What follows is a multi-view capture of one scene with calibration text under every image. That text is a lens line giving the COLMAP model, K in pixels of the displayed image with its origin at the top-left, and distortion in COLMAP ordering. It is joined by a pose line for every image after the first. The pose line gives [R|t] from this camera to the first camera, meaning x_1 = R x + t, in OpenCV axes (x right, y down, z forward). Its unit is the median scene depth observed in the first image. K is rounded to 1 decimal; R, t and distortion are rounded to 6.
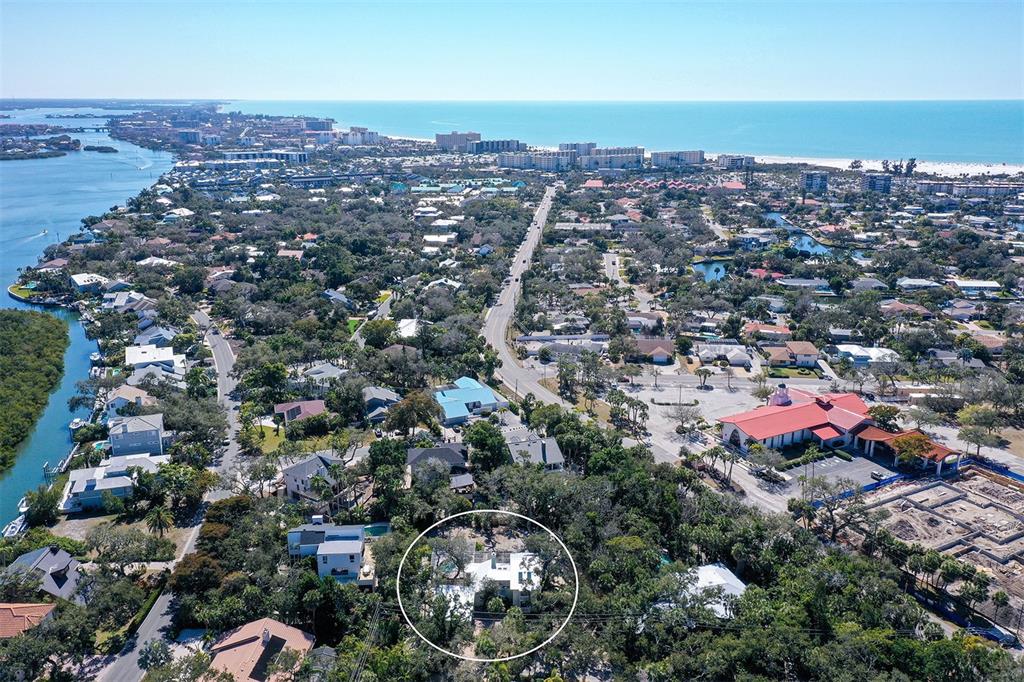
lens RADIAL K [[820.1, 0, 511.5], [0, 820.1, 341.2], [0, 0, 1]] dist [0.009364, 0.001659]
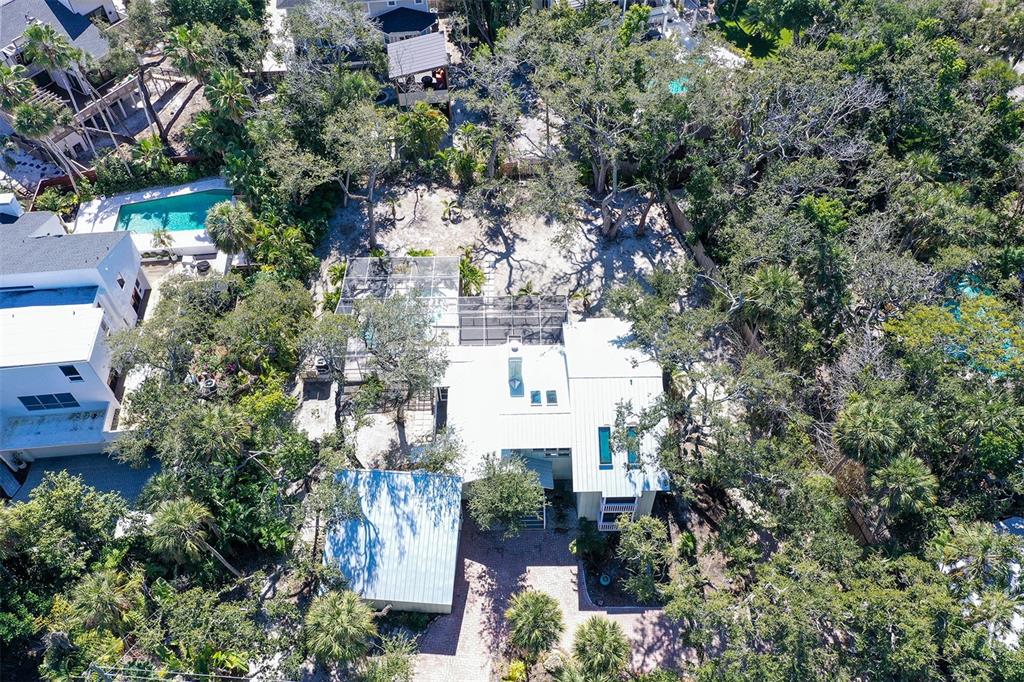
lens RADIAL K [[820.1, 0, 512.0], [0, 820.1, 341.6], [0, 0, 1]] dist [0.009364, 0.001659]
pose [[0.999824, -0.017439, -0.006852, -0.018689], [0.018199, 0.816837, 0.576581, 0.066400], [-0.004458, -0.576605, 0.817011, 0.672107]]
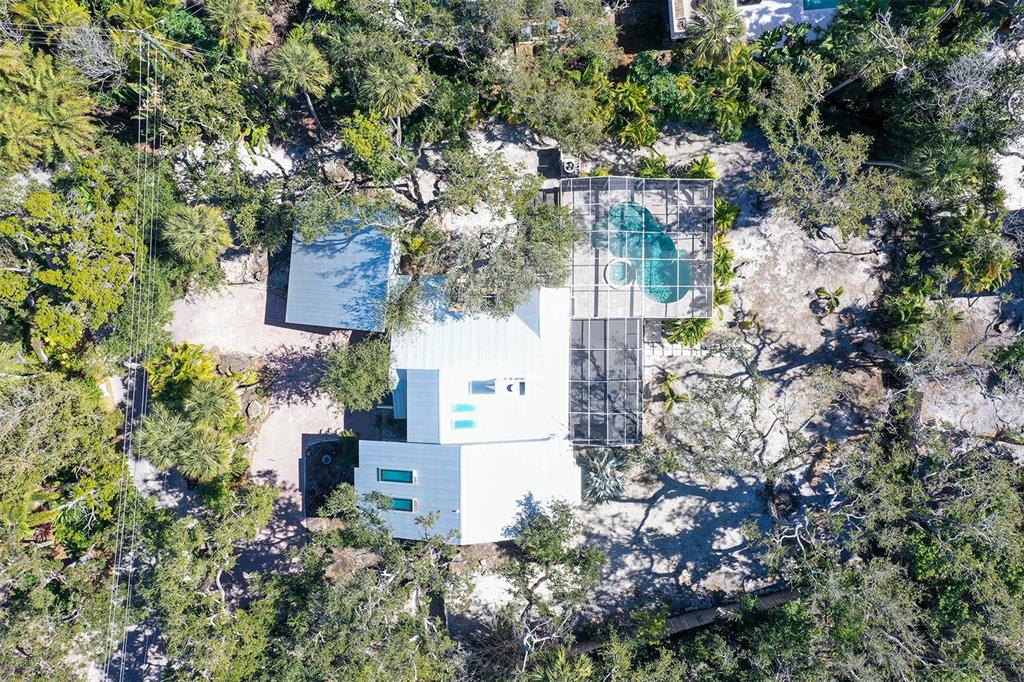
lens RADIAL K [[820.1, 0, 512.0], [0, 820.1, 339.5], [0, 0, 1]] dist [0.009364, 0.001659]
pose [[-0.000728, 0.999941, 0.010851, -0.038145], [-0.271321, -0.010642, 0.962430, -0.016726], [0.962489, -0.002244, 0.271312, 0.834598]]
